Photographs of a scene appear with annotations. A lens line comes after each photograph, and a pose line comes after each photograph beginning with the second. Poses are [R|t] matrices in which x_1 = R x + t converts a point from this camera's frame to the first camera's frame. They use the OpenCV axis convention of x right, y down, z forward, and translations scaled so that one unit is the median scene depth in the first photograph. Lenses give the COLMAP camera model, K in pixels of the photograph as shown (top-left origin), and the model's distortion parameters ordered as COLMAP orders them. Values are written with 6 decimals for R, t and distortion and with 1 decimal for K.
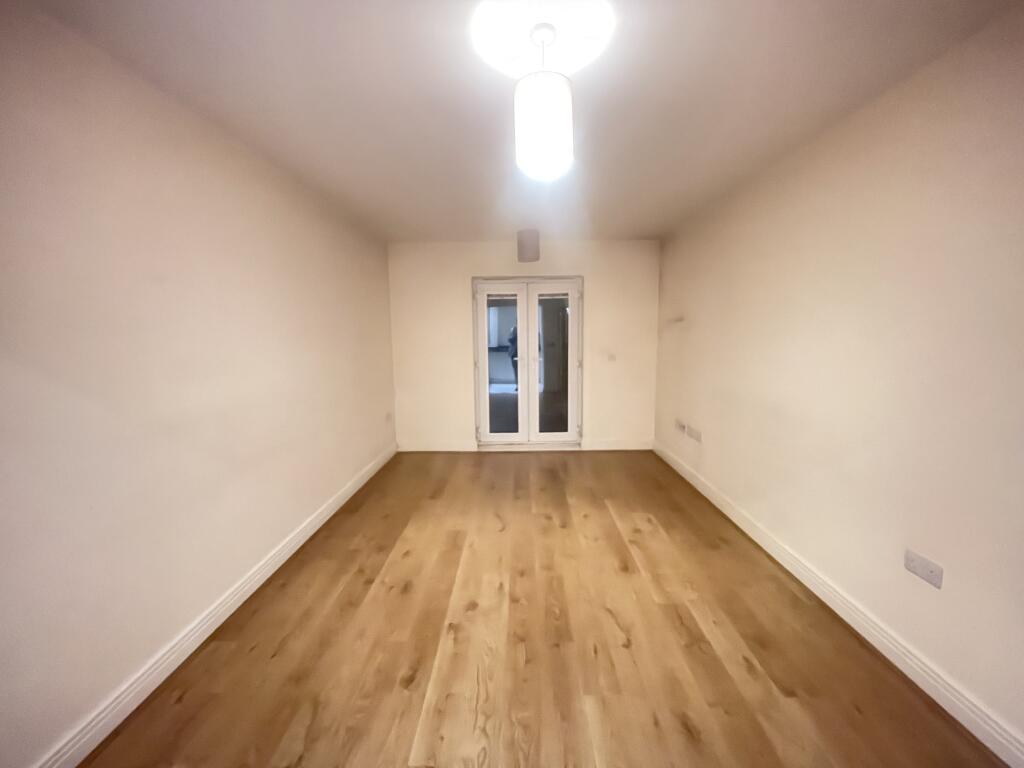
lens RADIAL K [[411.6, 0, 516.3], [0, 411.6, 383.2], [0, 0, 1]] dist [0.000454, -0.000107]
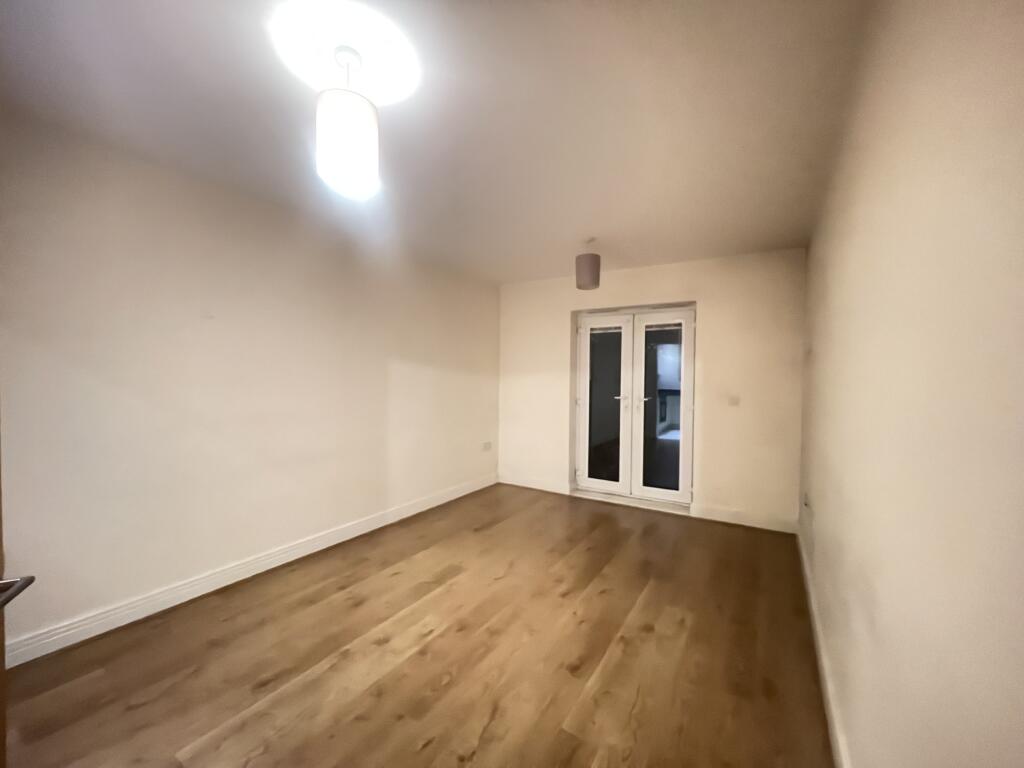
lens RADIAL K [[411.6, 0, 516.3], [0, 411.6, 383.2], [0, 0, 1]] dist [0.000454, -0.000107]
pose [[0.859457, 0.032144, -0.510196, 0.365601], [-0.085874, 0.992917, -0.082104, 0.002531], [0.503943, 0.114377, 0.856130, 0.164453]]
